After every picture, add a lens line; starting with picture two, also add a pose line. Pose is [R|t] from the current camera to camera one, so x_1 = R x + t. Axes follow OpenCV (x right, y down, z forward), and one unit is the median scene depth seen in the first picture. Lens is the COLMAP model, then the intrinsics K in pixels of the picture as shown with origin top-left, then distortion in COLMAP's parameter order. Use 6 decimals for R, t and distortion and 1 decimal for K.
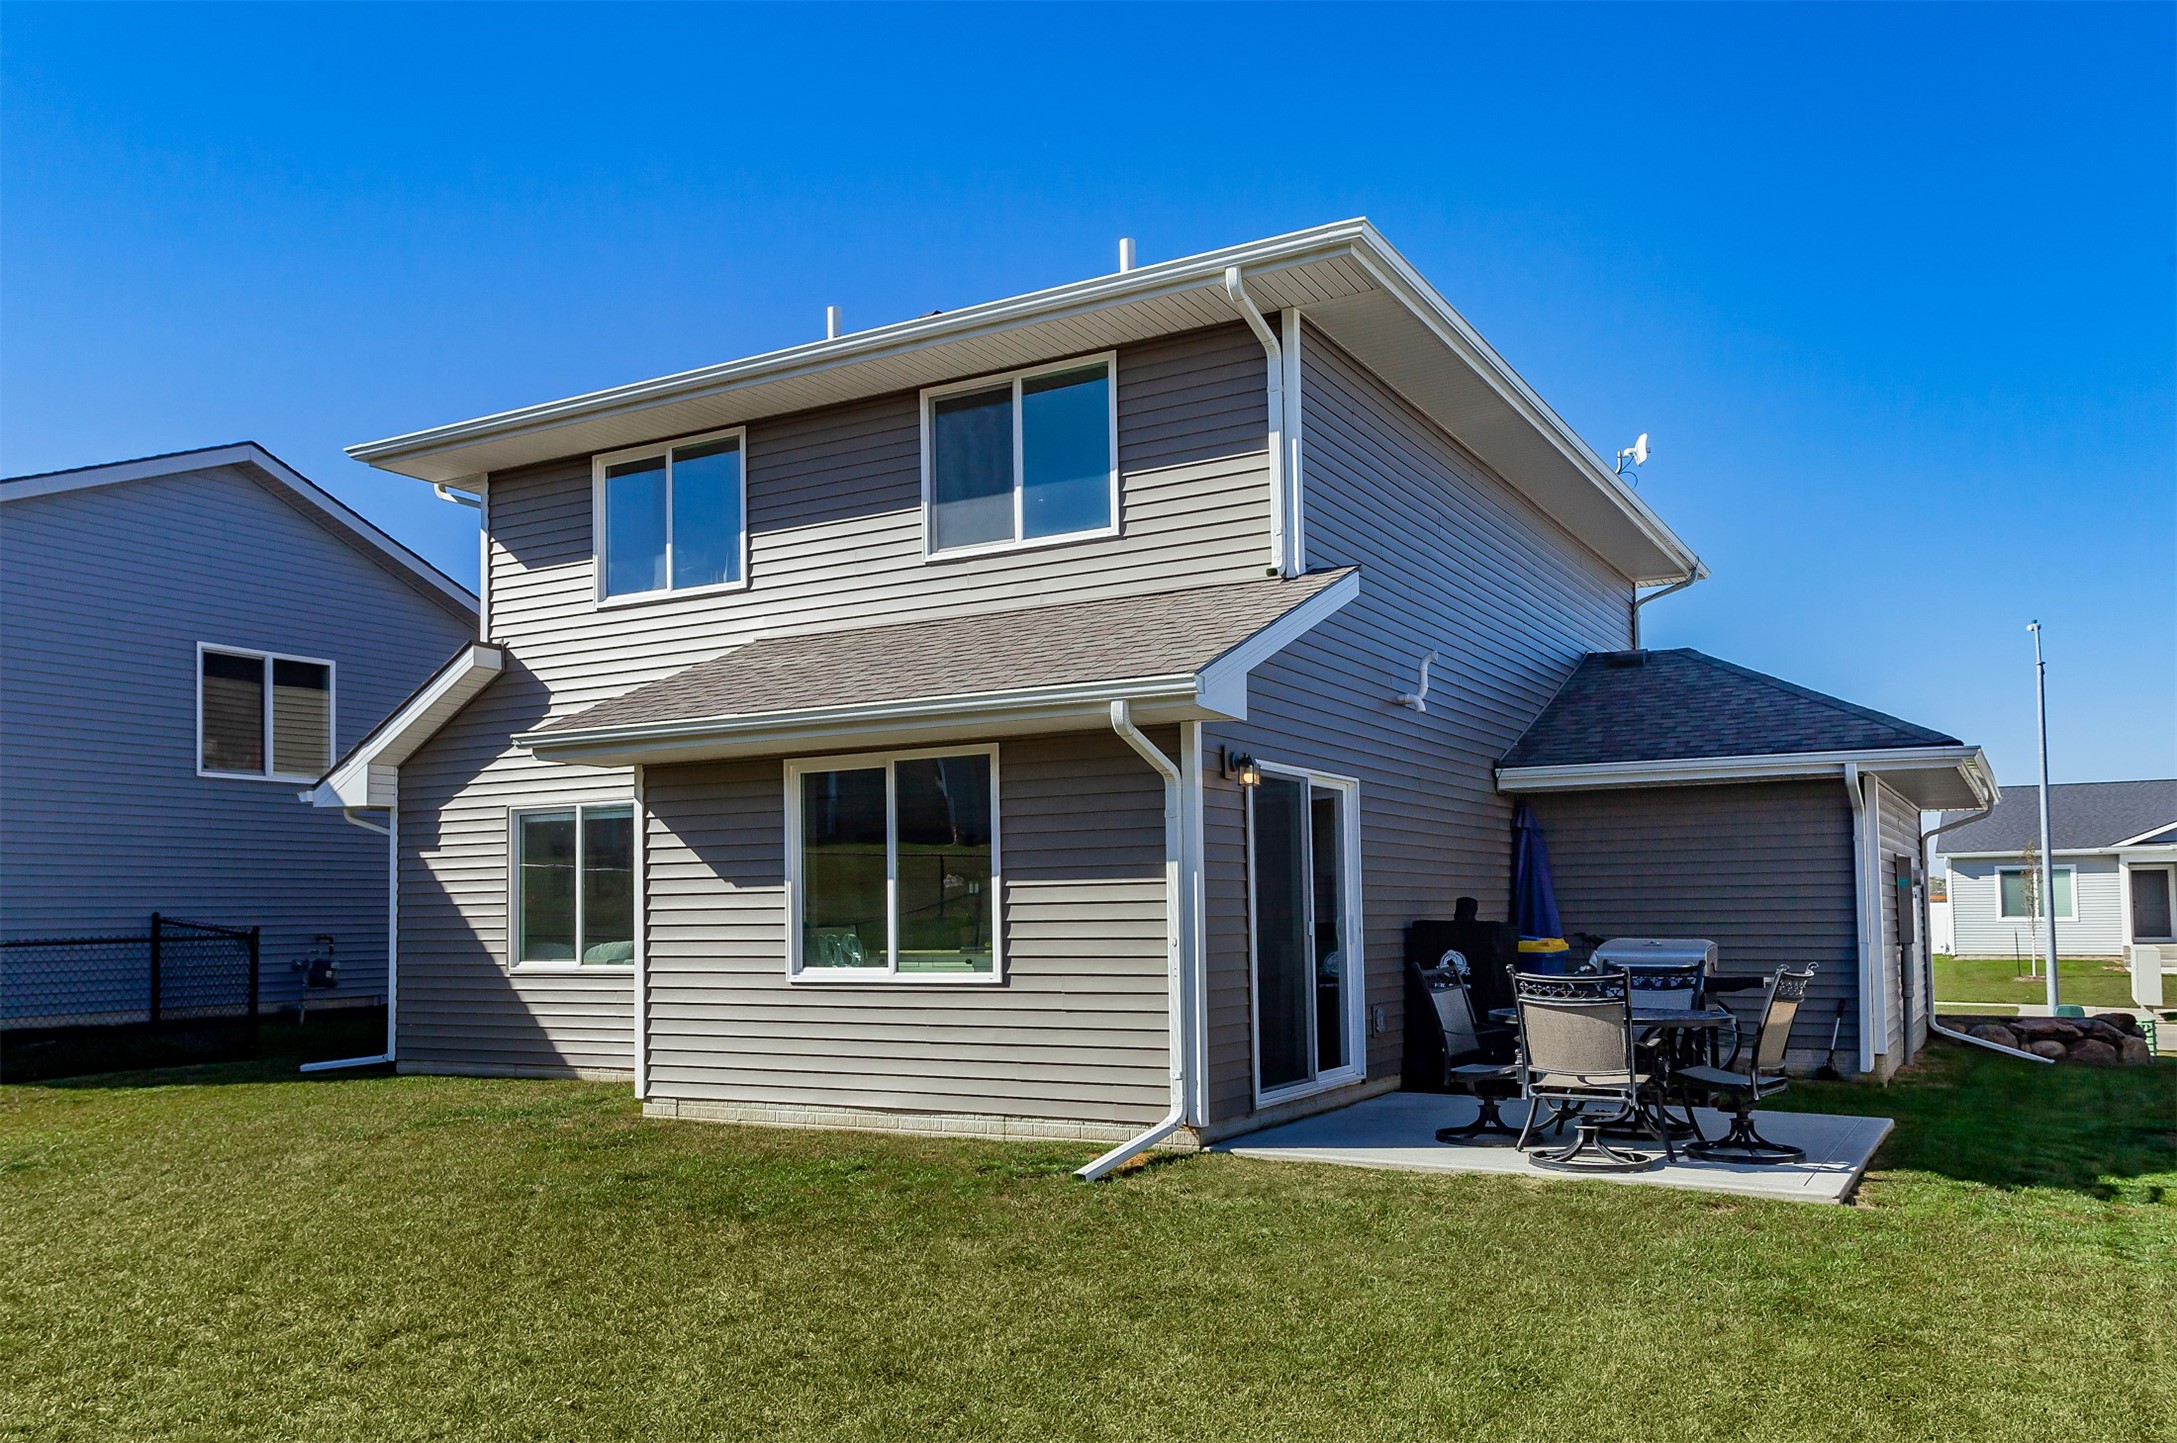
lens RADIAL K [[1638.4, 0, 1089.8], [0, 1638.4, 735.8], [0, 0, 1]] dist [0.057165, -0.004646]
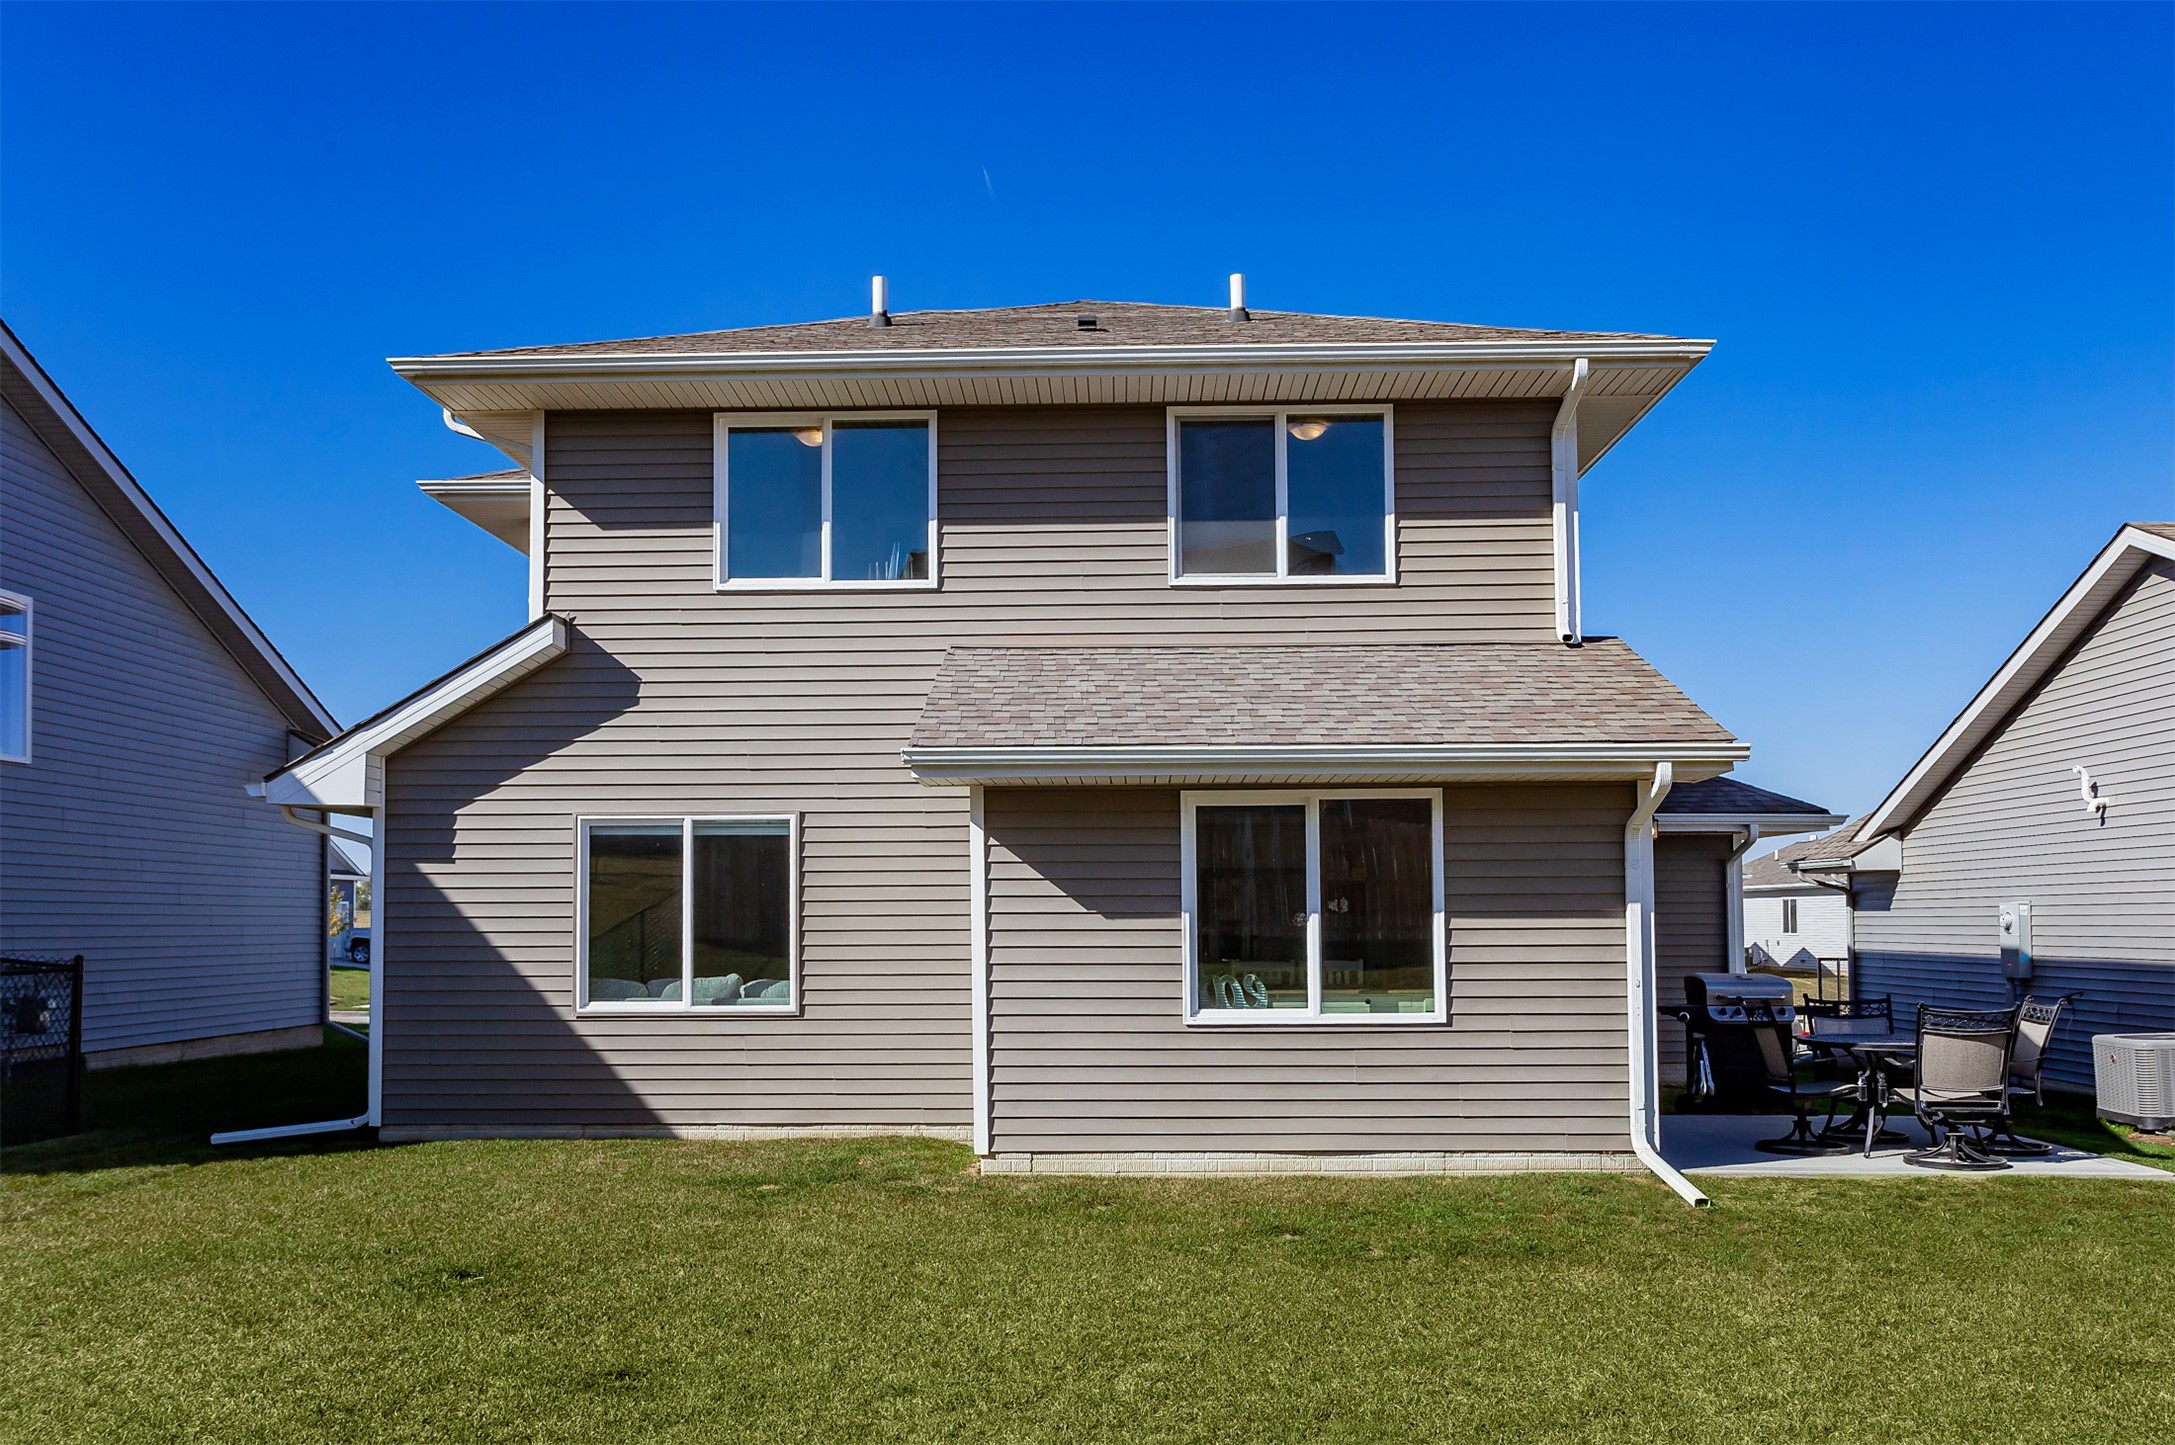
lens RADIAL K [[1737.3, 0, 1087.9], [0, 1737.3, 722.9], [0, 0, 1]] dist [-0.000995, 0.017856]
pose [[0.879099, 0.063703, 0.472363, -0.641949], [-0.059780, 0.997939, -0.023328, 0.001875], [-0.472875, -0.007730, 0.881096, 0.124895]]
